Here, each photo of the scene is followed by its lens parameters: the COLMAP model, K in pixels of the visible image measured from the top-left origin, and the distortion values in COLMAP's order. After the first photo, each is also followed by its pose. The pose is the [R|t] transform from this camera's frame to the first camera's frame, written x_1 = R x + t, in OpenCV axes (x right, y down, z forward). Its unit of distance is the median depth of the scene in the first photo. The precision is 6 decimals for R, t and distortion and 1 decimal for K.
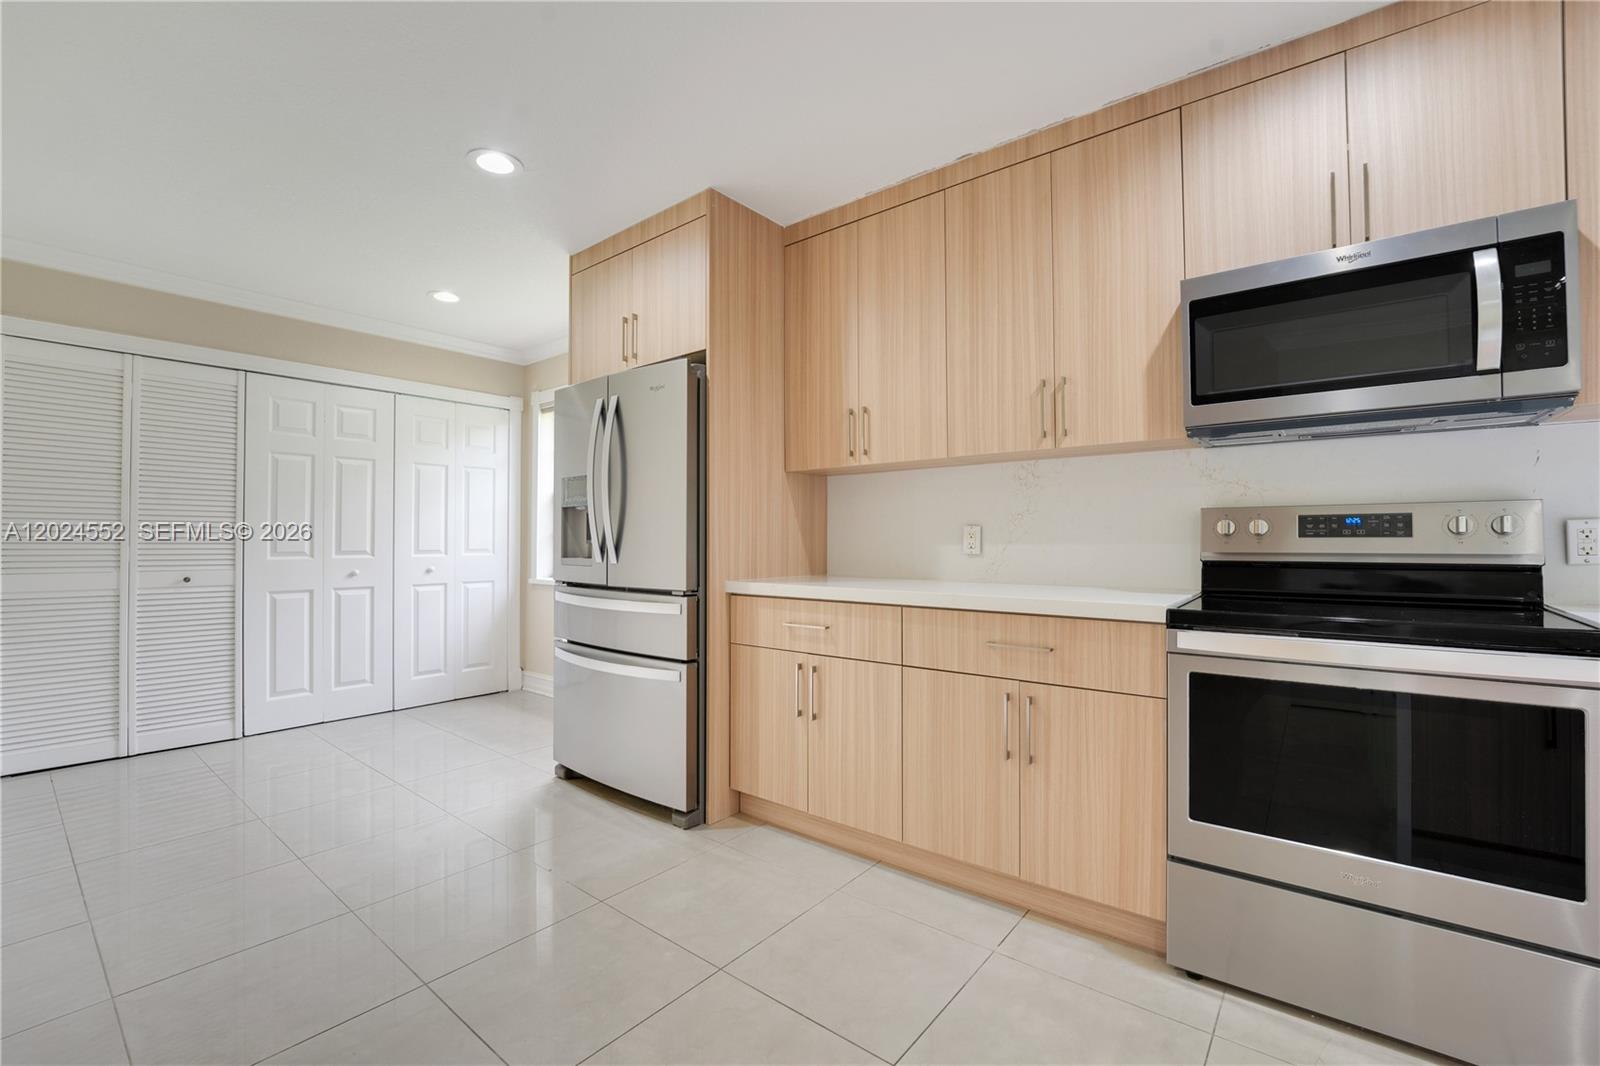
lens RADIAL K [[675.5, 0, 800.0], [0, 675.5, 533.0], [0, 0, 1]] dist [-0.022953, 0.000528]
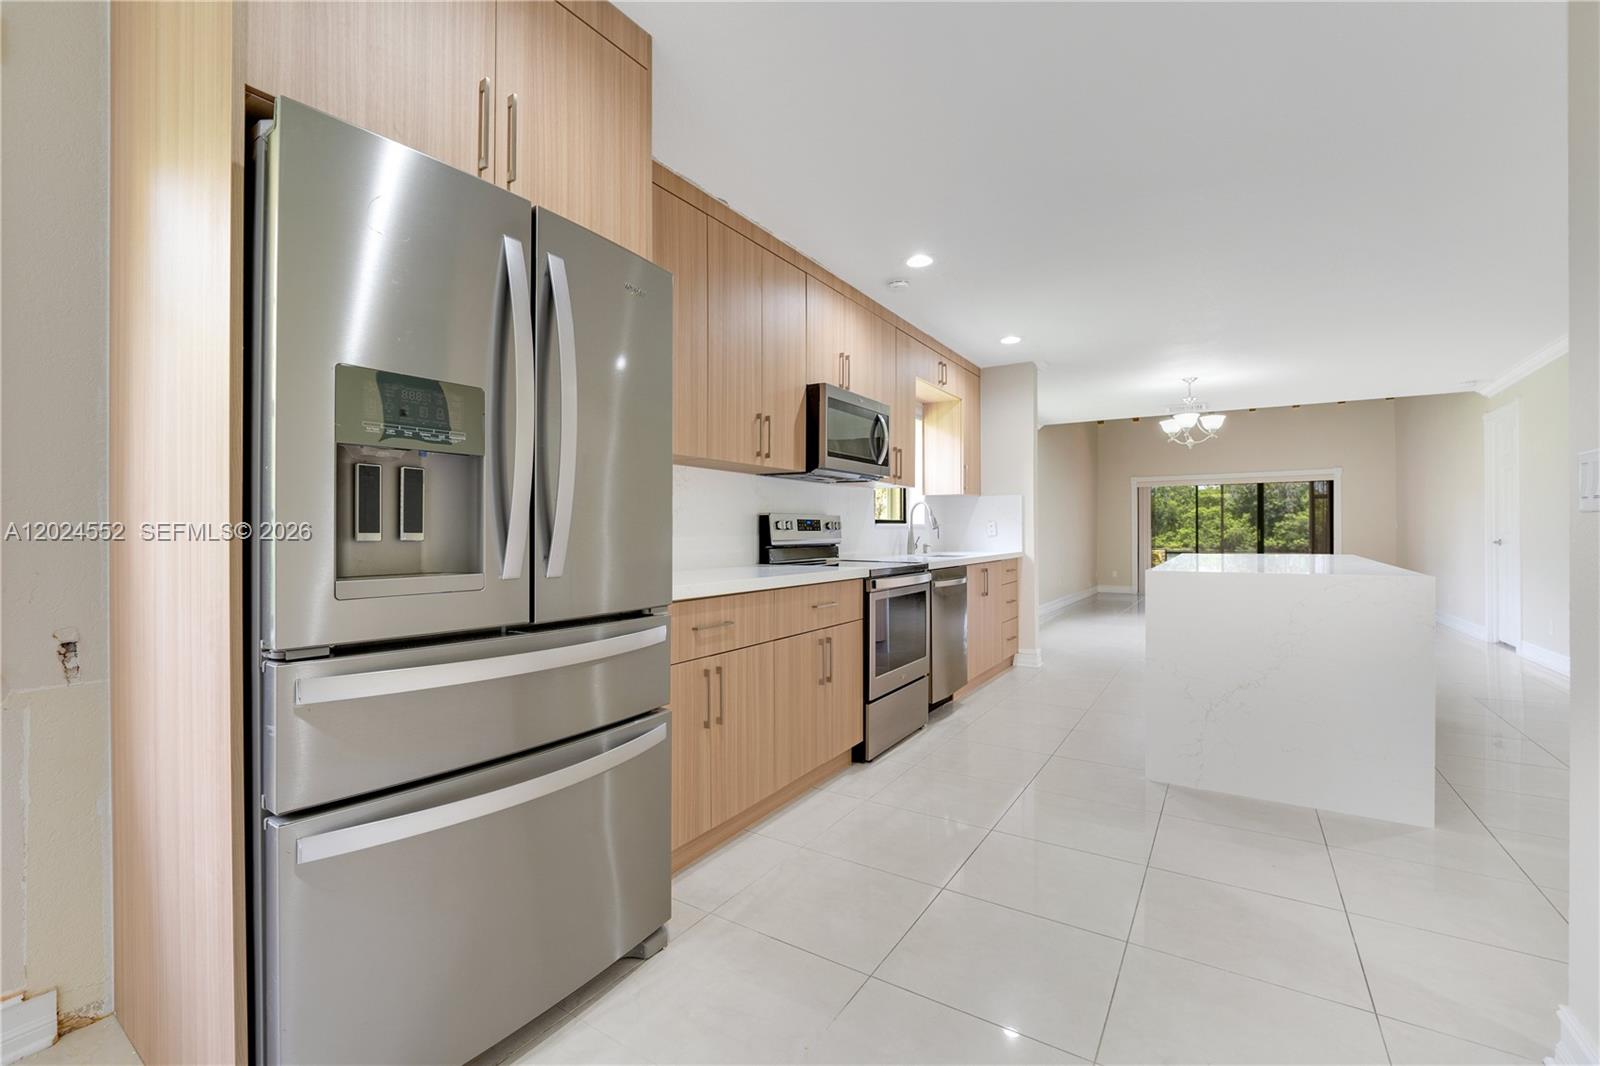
lens RADIAL K [[690.7, 0, 769.9], [0, 690.7, 532.4], [0, 0, 1]] dist [-0.001977, -0.000074]
pose [[-0.080847, -0.001299, 0.996726, -1.017306], [-0.009509, 0.999955, 0.000532, 0.008743], [-0.996681, -0.009434, -0.080855, 1.083014]]
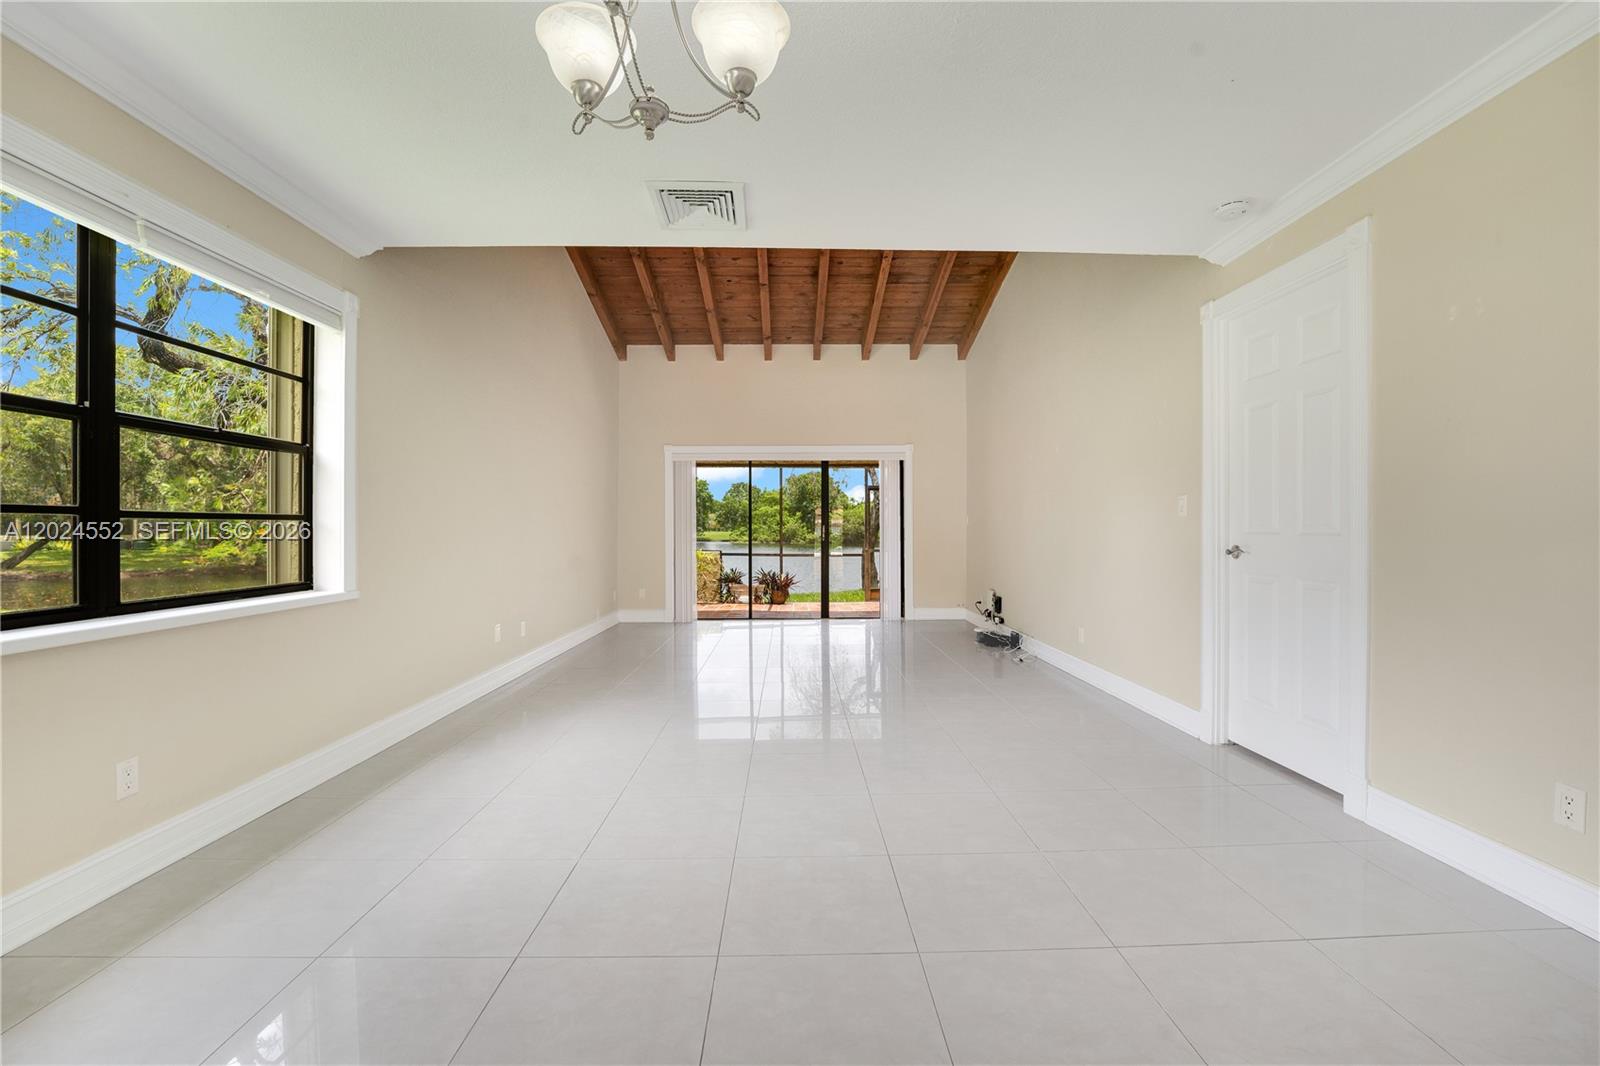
lens RADIAL K [[676.0, 0, 800.0], [0, 676.0, 533.0], [0, 0, 1]] dist [0.015121, 0.000005]
pose [[-0.635661, -0.007749, 0.771929, 1.093668], [-0.009040, 0.999956, 0.002594, -0.011573], [-0.771915, -0.005329, -0.635703, -0.565345]]
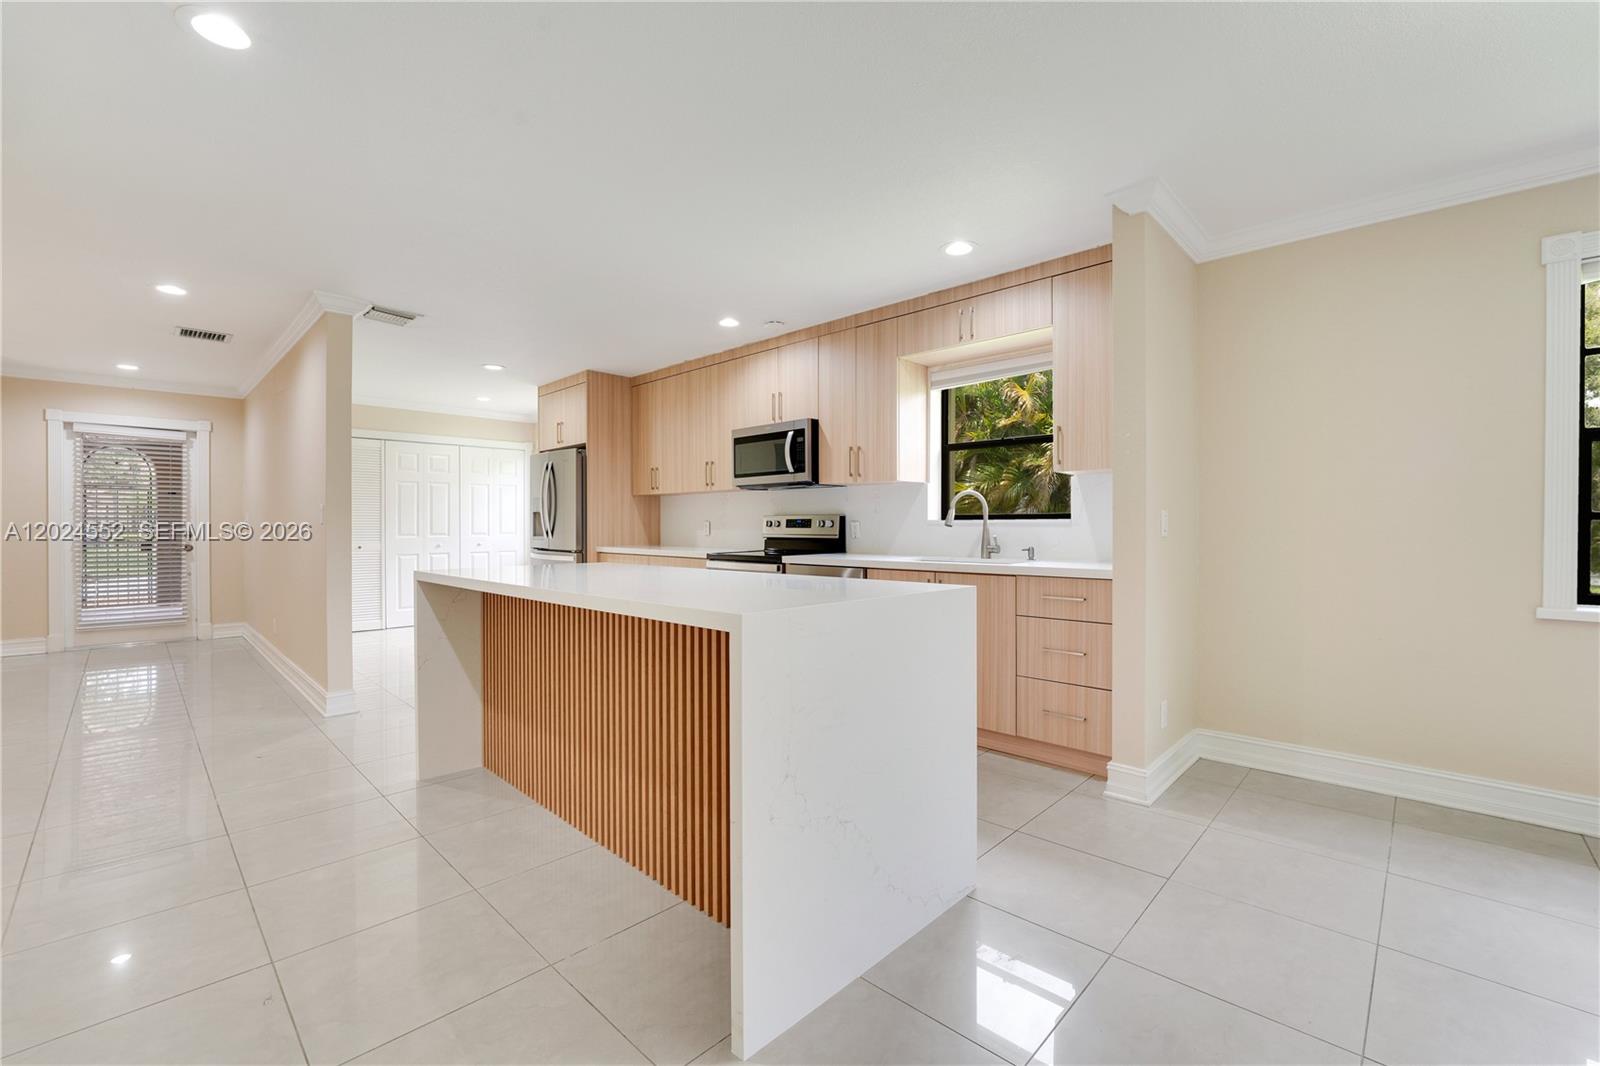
lens RADIAL K [[675.5, 0, 800.0], [0, 675.5, 533.0], [0, 0, 1]] dist [-0.022953, 0.000528]
pose [[0.995143, 0.001110, -0.098431, 0.925211], [0.001336, 0.999692, 0.024777, -0.033116], [0.098428, -0.024788, 0.994835, -1.361792]]
